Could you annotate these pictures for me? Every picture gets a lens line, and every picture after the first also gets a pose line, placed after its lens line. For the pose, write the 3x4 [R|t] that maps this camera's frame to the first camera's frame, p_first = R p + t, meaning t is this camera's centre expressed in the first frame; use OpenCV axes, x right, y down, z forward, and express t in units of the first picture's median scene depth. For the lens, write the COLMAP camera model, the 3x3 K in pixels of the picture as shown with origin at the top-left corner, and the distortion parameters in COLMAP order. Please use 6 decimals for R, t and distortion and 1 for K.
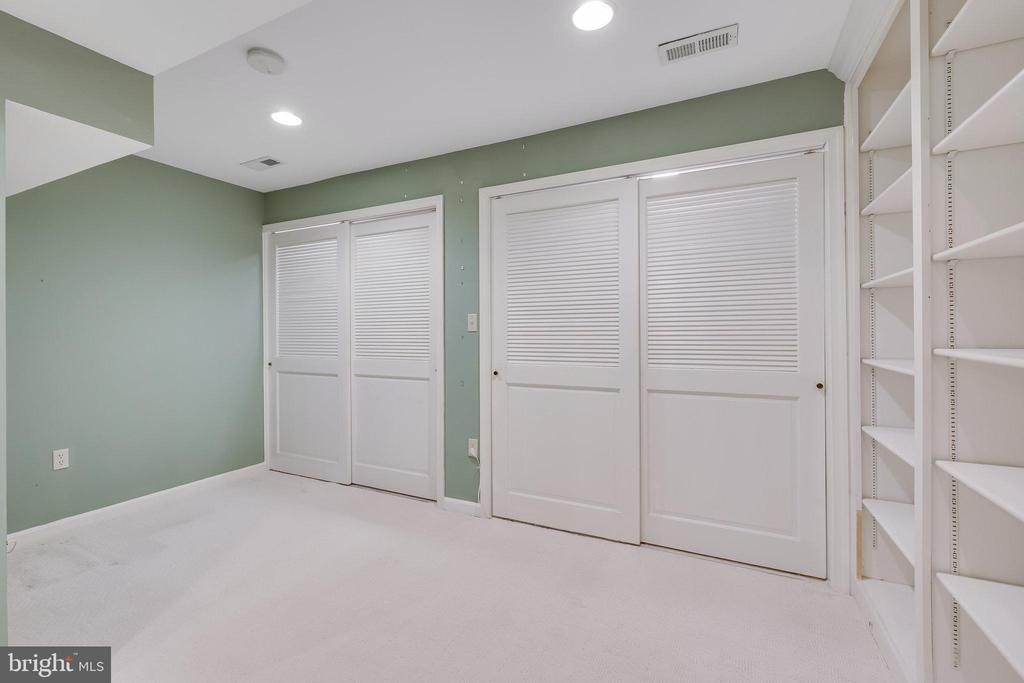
lens RADIAL K [[444.7, 0, 511.1], [0, 444.7, 335.2], [0, 0, 1]] dist [-0.003292, 0.001104]
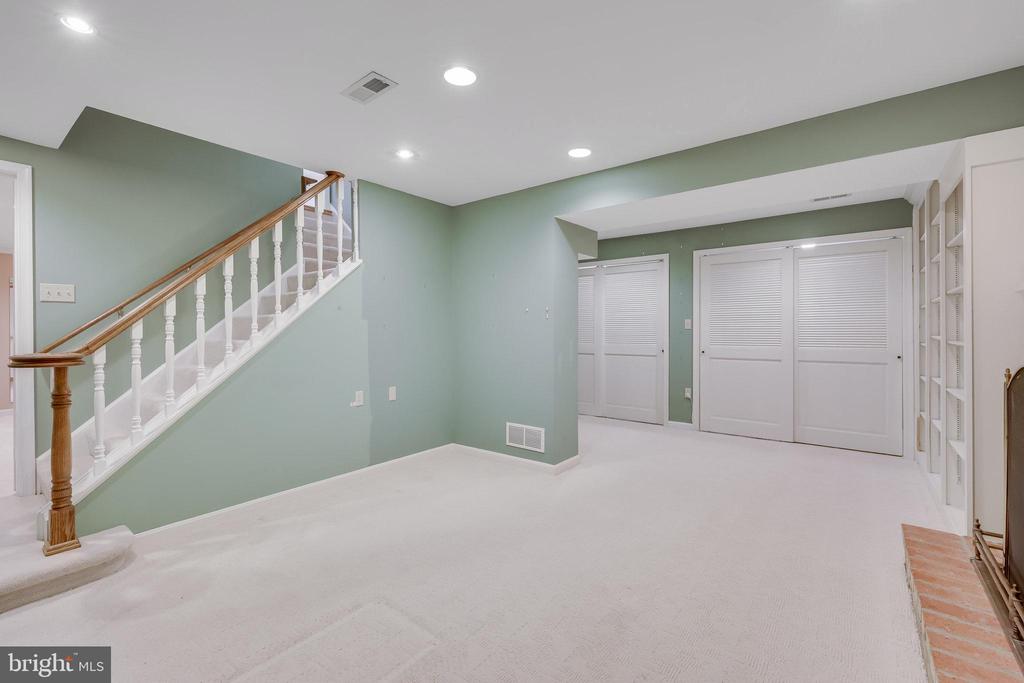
lens RADIAL K [[444.7, 0, 508.8], [0, 444.7, 334.5], [0, 0, 1]] dist [-0.003292, 0.001104]
pose [[0.976717, 0.005576, -0.214460, -0.478947], [-0.005254, 0.999984, 0.002068, 0.015959], [0.214468, -0.000893, 0.976731, -1.080282]]
